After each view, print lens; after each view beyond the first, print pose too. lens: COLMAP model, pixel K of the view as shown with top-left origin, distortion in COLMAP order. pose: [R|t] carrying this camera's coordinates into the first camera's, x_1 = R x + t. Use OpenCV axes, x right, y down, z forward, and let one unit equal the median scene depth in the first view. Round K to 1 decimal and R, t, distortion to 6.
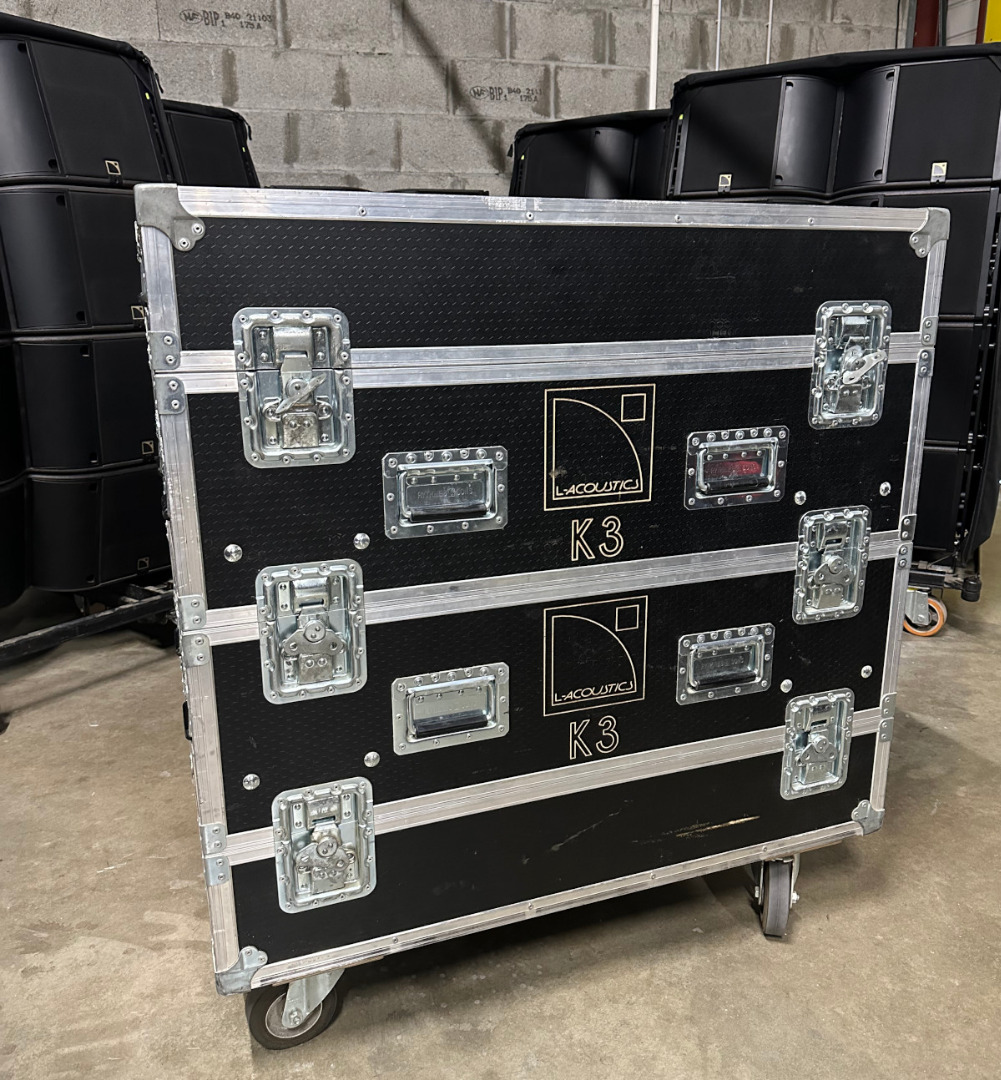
lens RADIAL K [[790.3, 0, 500.5], [0, 790.3, 540.0], [0, 0, 1]] dist [0.068742, -0.064346]
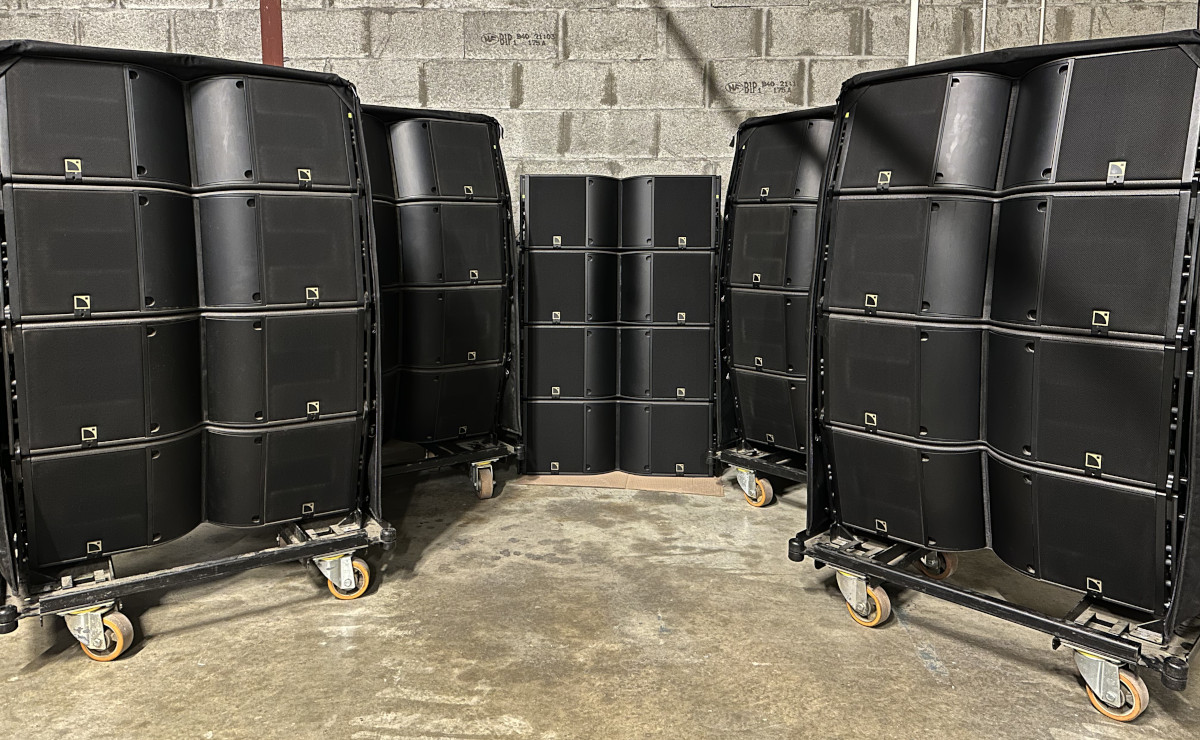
lens RADIAL K [[742.1, 0, 569.0], [0, 742.1, 375.7], [0, 0, 1]] dist [0.087852, -0.069817]
pose [[0.957965, 0.068094, -0.278688, 0.206128], [-0.105993, 0.986699, -0.123253, -0.071309], [0.266588, 0.147611, 0.952440, 0.086359]]
